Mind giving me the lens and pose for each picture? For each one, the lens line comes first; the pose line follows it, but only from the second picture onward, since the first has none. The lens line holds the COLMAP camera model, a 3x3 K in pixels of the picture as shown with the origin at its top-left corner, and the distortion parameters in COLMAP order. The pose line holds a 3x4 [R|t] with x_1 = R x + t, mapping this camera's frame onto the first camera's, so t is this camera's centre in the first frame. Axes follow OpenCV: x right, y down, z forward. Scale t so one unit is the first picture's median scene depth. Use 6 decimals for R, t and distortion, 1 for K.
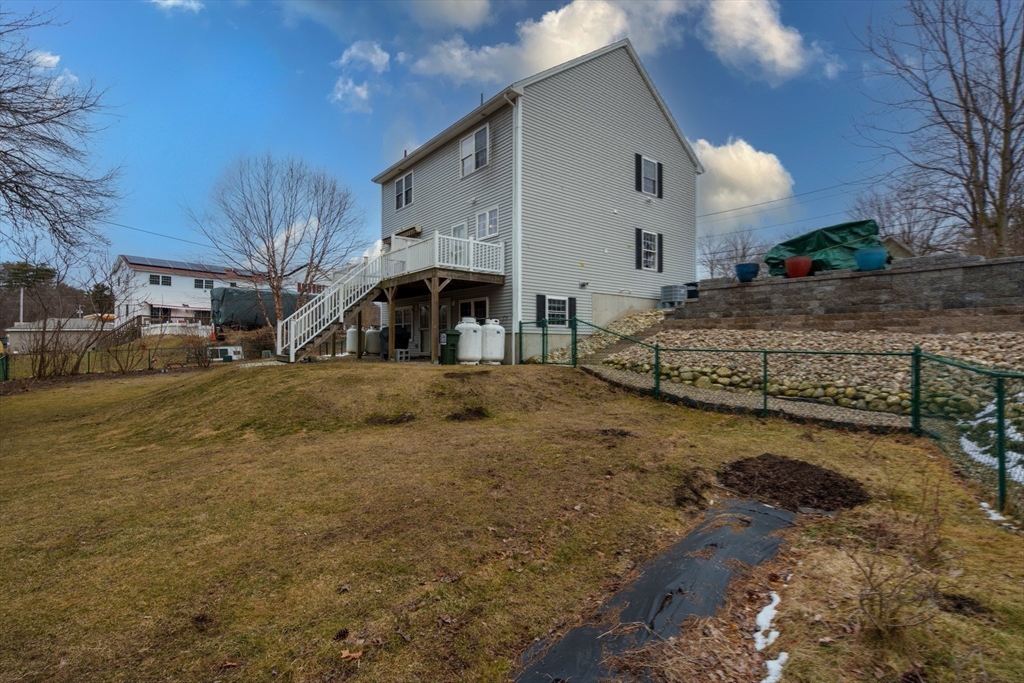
lens RADIAL K [[475.4, 0, 512.0], [0, 475.4, 341.5], [0, 0, 1]] dist [-0.014582, 0.000056]
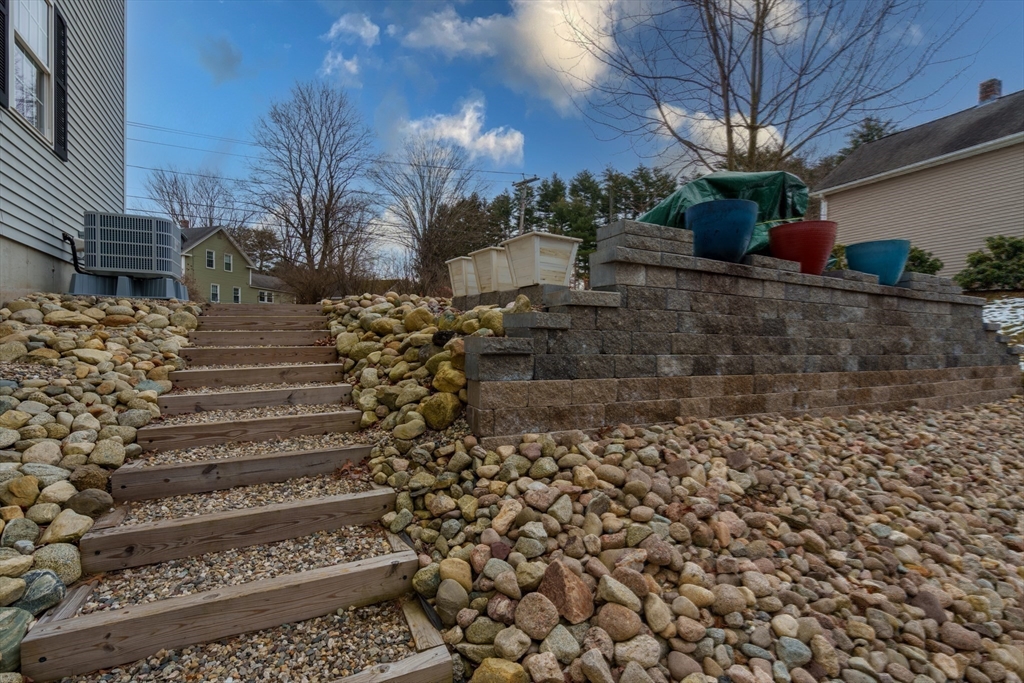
lens RADIAL K [[472.5, 0, 506.9], [0, 472.5, 360.0], [0, 0, 1]] dist [0.000405, 0.000250]
pose [[0.206963, -0.037717, 0.977621, 0.153196], [-0.018016, 0.998940, 0.042354, -0.072371], [-0.978183, -0.026379, 0.206064, 1.098659]]
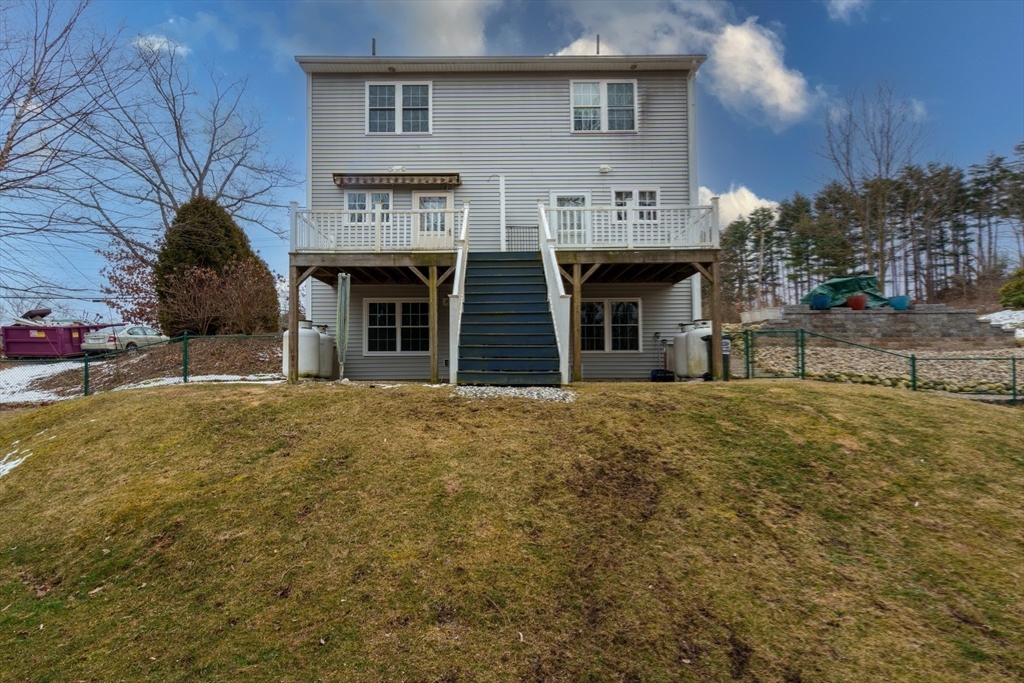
lens RADIAL K [[472.5, 0, 506.9], [0, 472.5, 360.0], [0, 0, 1]] dist [0.000405, 0.000250]
pose [[0.624881, 0.012201, 0.780624, -1.037423], [0.004643, 0.999802, -0.019343, 0.028767], [-0.780706, 0.015712, 0.624701, 0.889481]]
